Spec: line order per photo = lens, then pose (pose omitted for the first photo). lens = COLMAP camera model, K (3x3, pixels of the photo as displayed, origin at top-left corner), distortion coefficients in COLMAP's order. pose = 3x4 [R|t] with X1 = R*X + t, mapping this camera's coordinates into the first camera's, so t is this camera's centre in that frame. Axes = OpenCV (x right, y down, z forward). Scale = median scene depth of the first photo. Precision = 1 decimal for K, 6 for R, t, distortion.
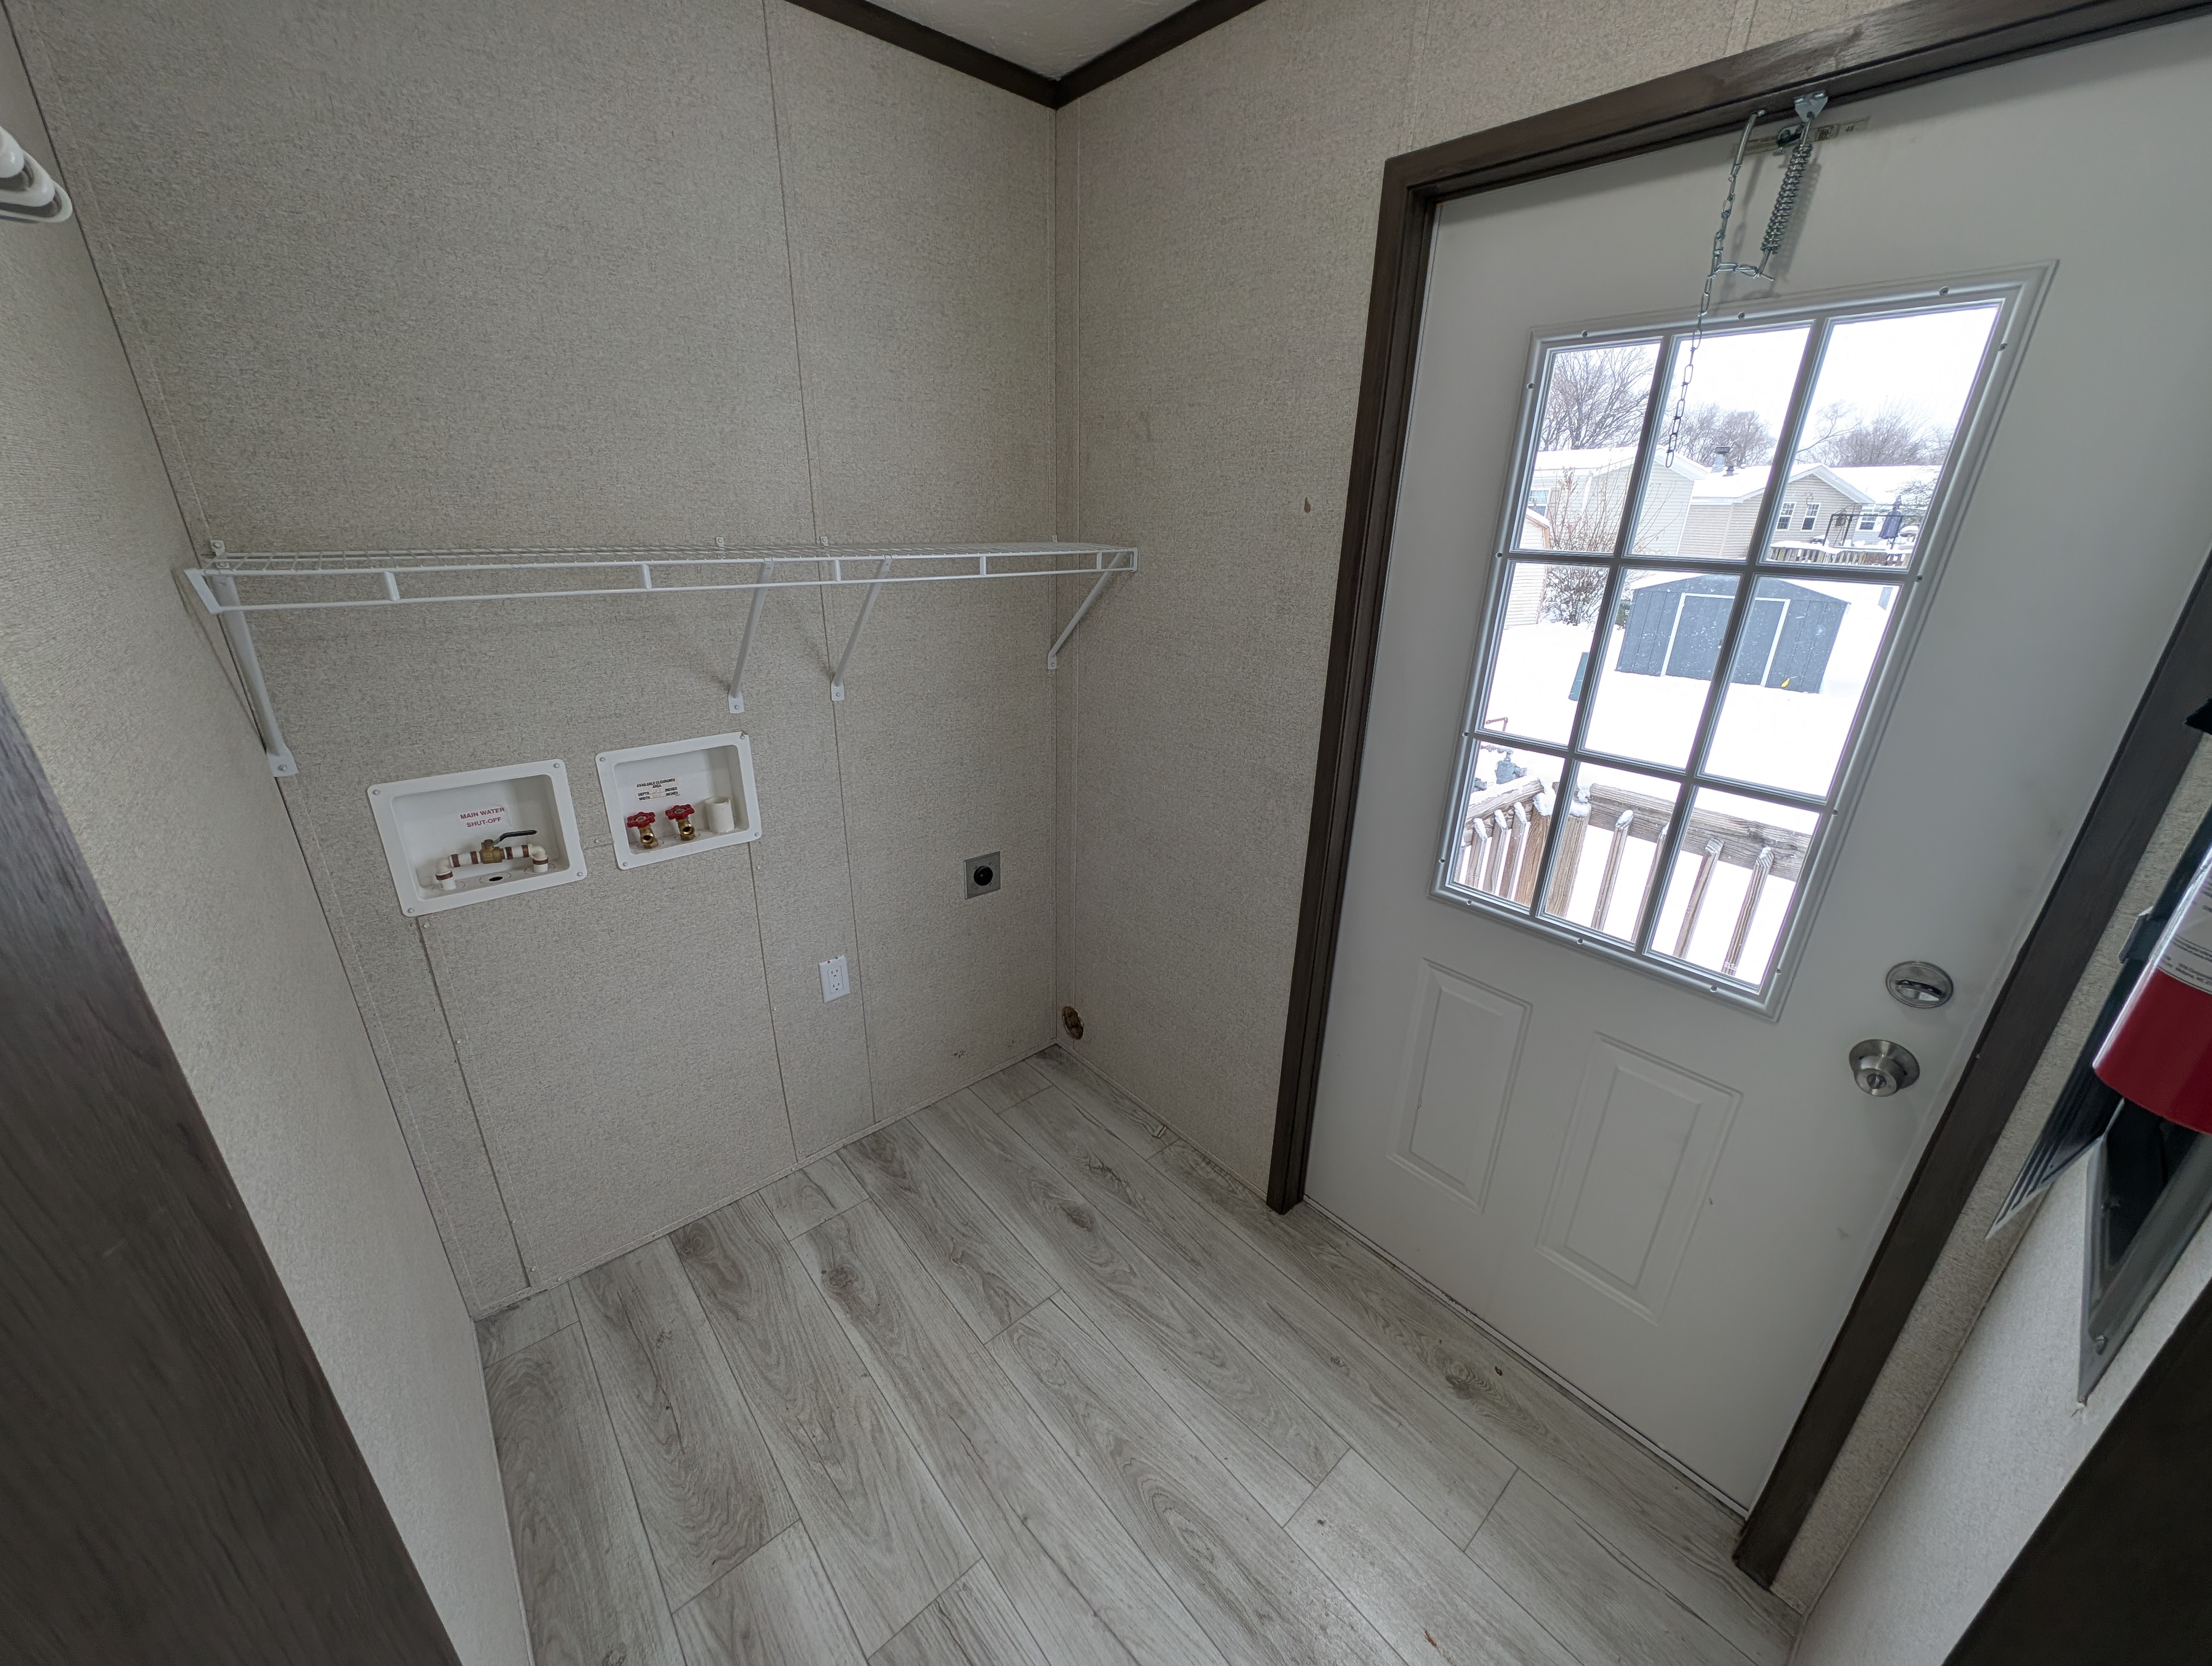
lens RADIAL K [[829.1, 0, 1107.7], [0, 829.1, 828.9], [0, 0, 1]] dist [0.002959, -0.001996]
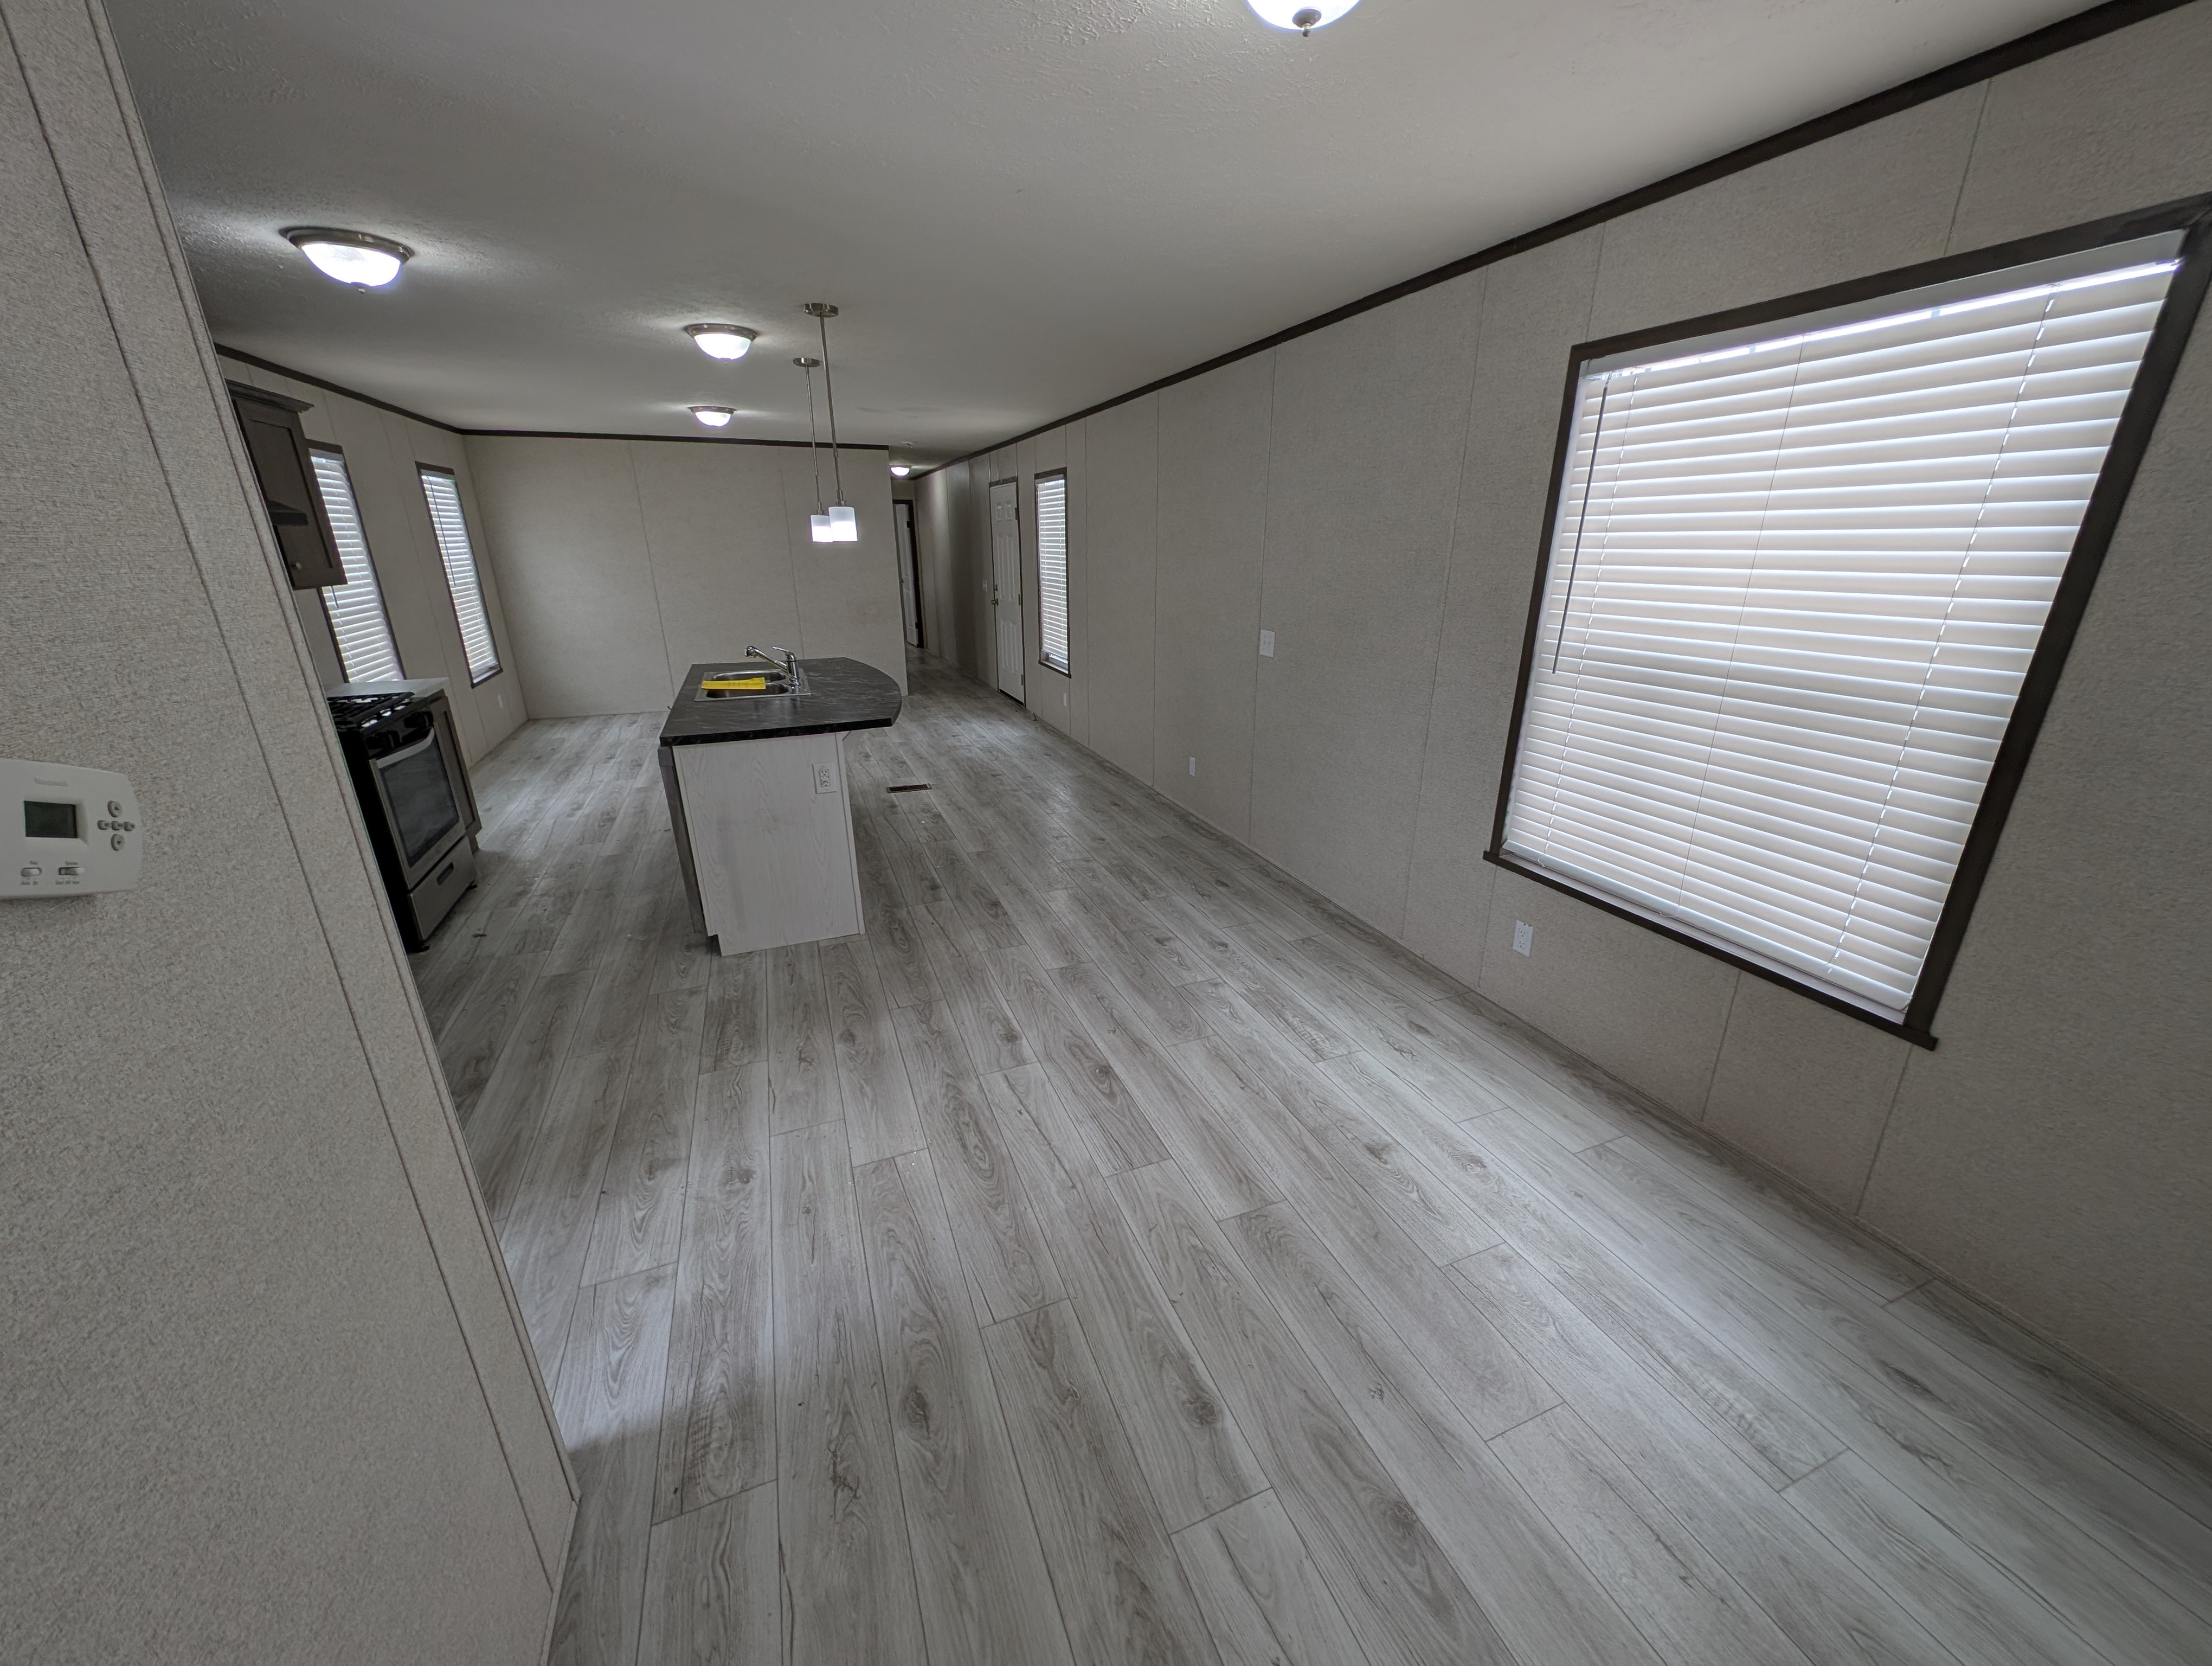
lens RADIAL K [[824.9, 0, 1103.1], [0, 824.9, 836.7], [0, 0, 1]] dist [0.011761, -0.008598]
pose [[-0.942225, -0.123325, 0.311452, -0.494041], [0.112477, 0.759310, 0.640935, -0.568941], [-0.315532, 0.638936, -0.701570, 1.478145]]
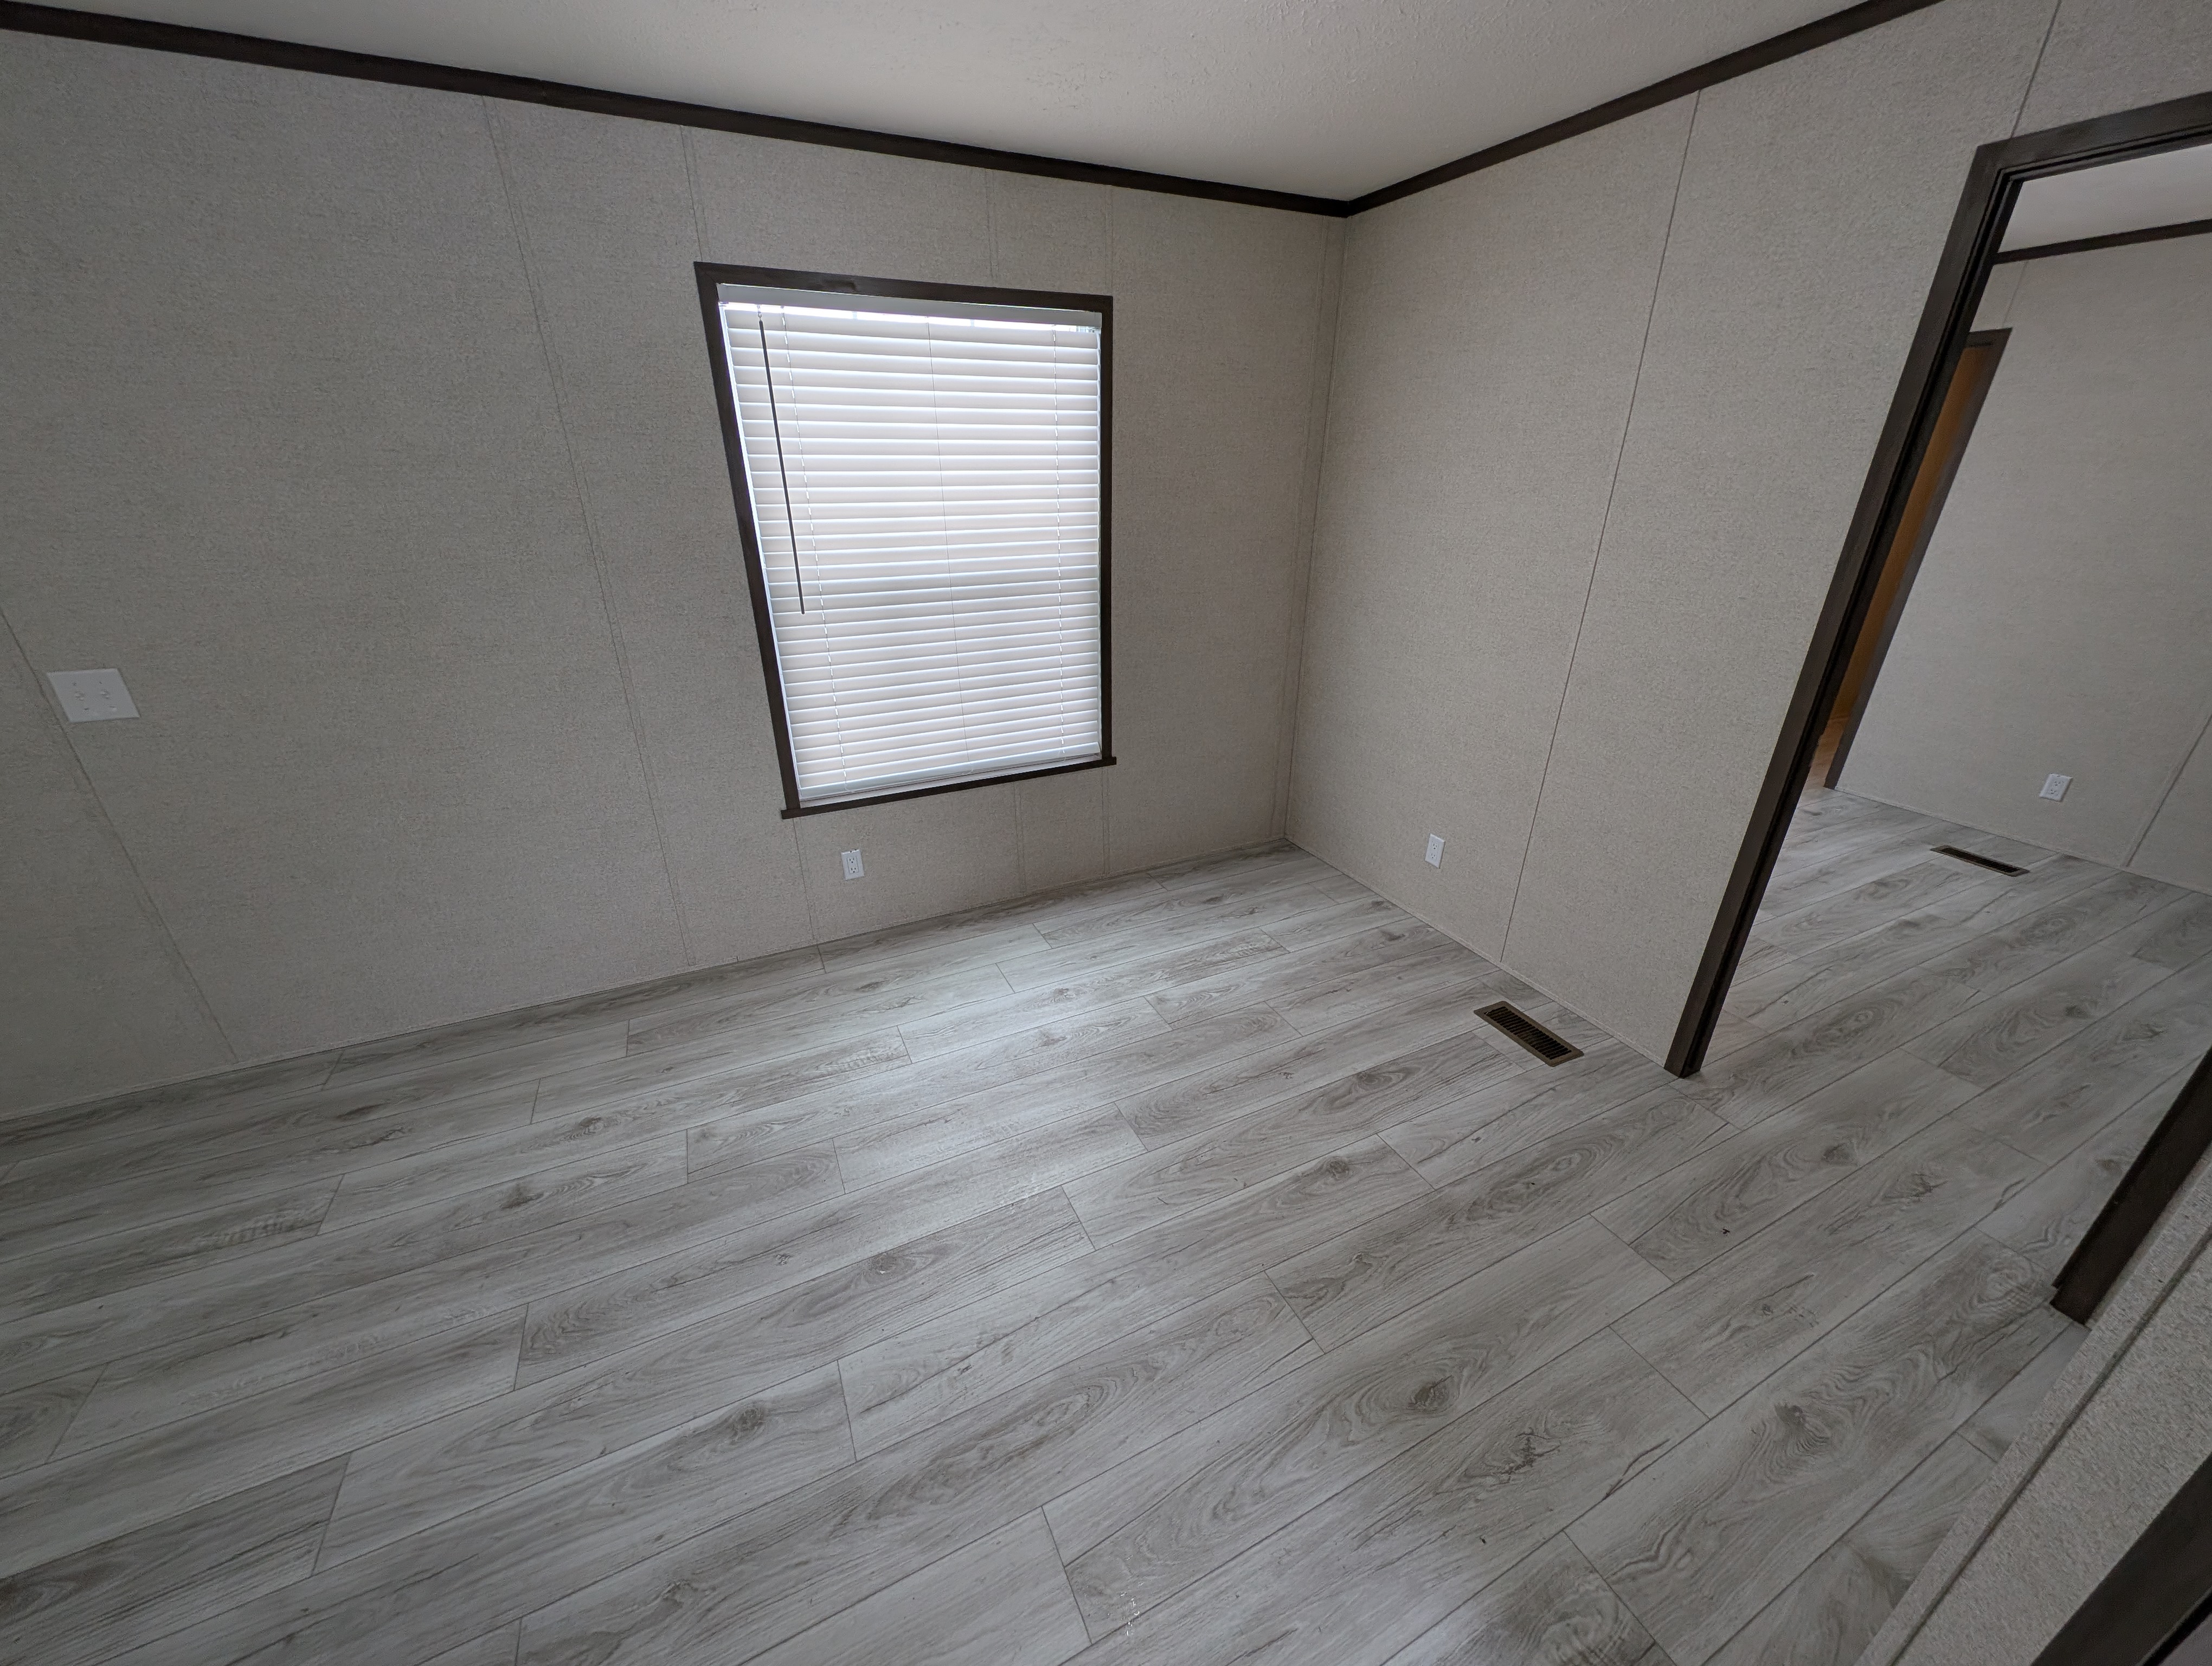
lens RADIAL K [[824.9, 0, 1103.1], [0, 824.9, 836.7], [0, 0, 1]] dist [0.011761, -0.008598]
pose [[-0.268066, 0.377280, -0.886454, 0.692098], [-0.351545, 0.818377, 0.454615, -0.265590], [0.896971, 0.433495, -0.086748, 0.723303]]
